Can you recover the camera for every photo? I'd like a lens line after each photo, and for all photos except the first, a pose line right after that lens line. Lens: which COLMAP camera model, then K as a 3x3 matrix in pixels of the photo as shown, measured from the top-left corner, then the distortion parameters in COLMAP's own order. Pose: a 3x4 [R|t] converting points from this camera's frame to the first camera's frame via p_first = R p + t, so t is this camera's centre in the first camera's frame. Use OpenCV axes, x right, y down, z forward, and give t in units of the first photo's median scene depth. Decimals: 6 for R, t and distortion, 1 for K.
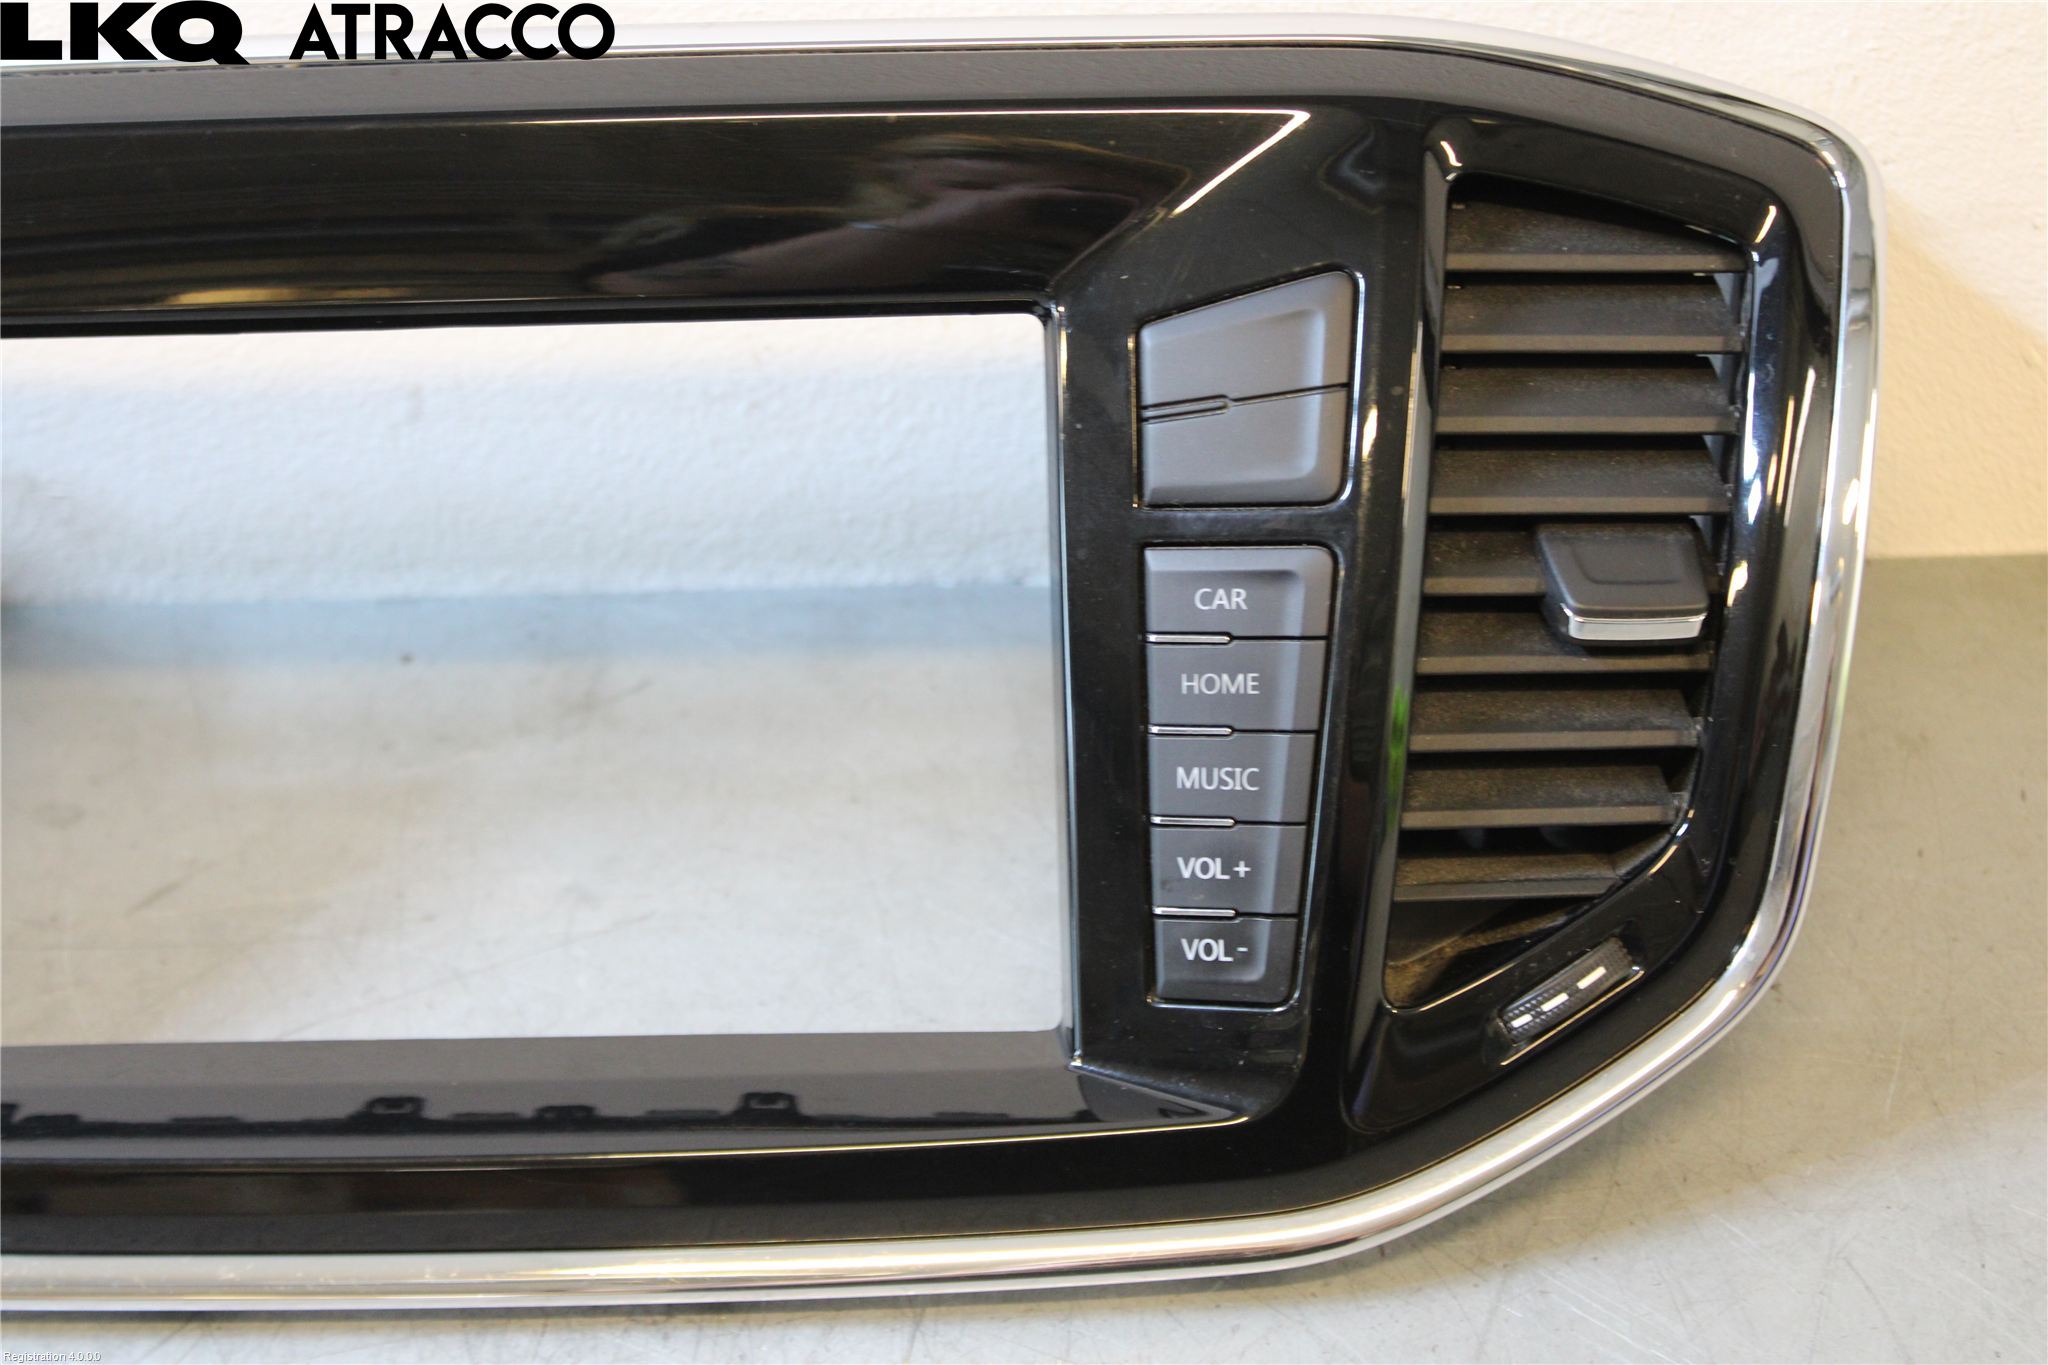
lens RADIAL K [[4378.9, 0, 1025.5], [0, 4378.9, 669.2], [0, 0, 1]] dist [0.037353, 0.000000]
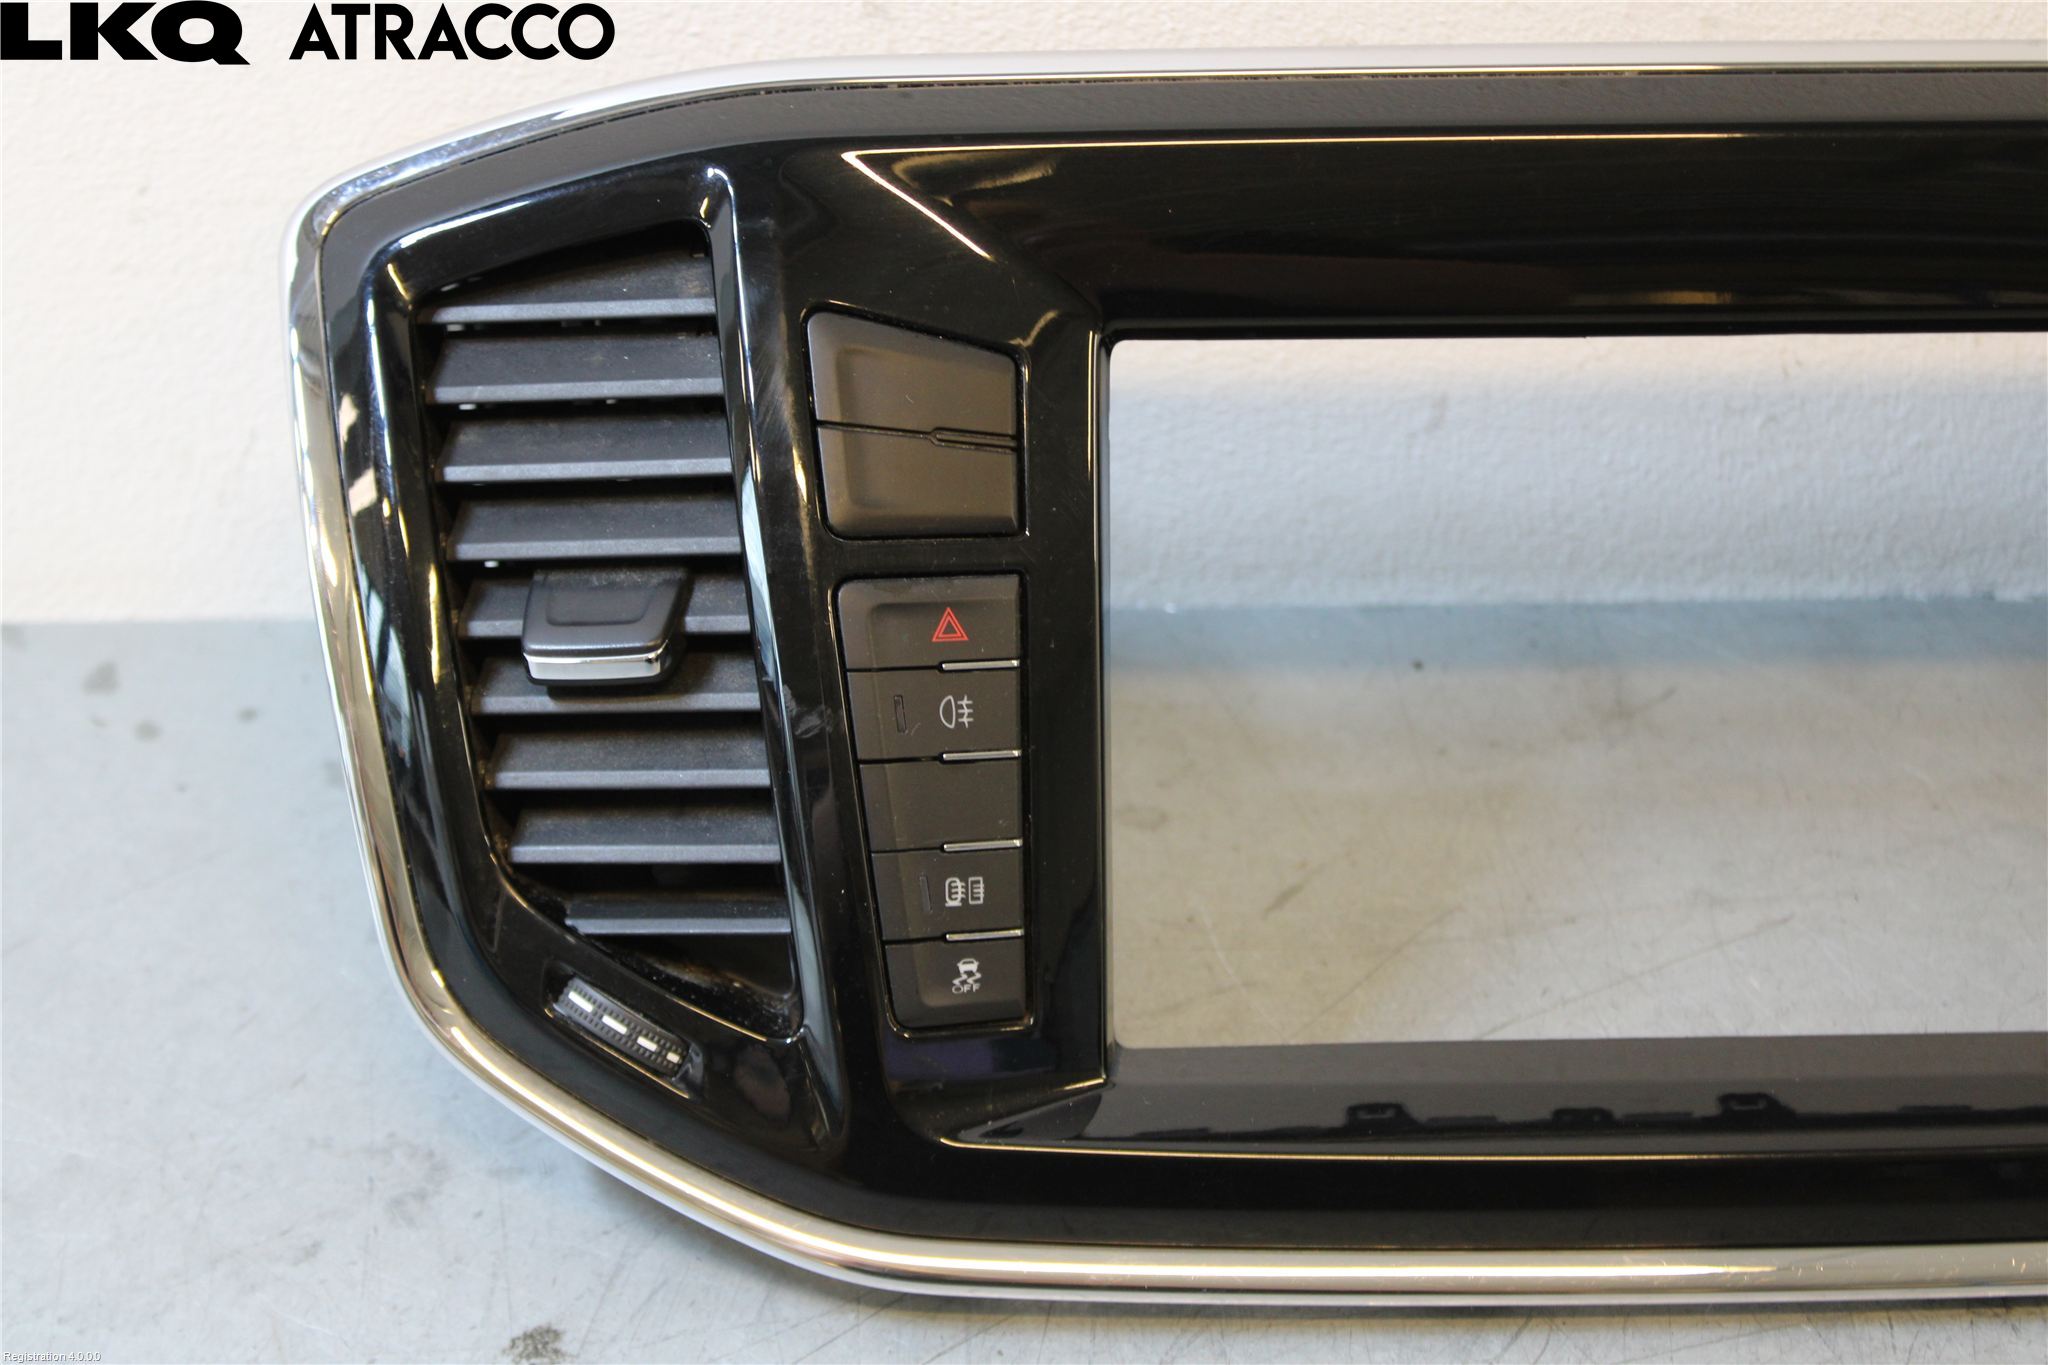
lens RADIAL K [[4378.9, 0, 1026.4], [0, 4378.9, 695.6], [0, 0, 1]] dist [0.037353, 0.000000]
pose [[0.992788, 0.008918, 0.119550, -0.351704], [-0.008768, 0.999960, -0.001788, 0.007200], [-0.119561, 0.000727, 0.992827, 0.010656]]
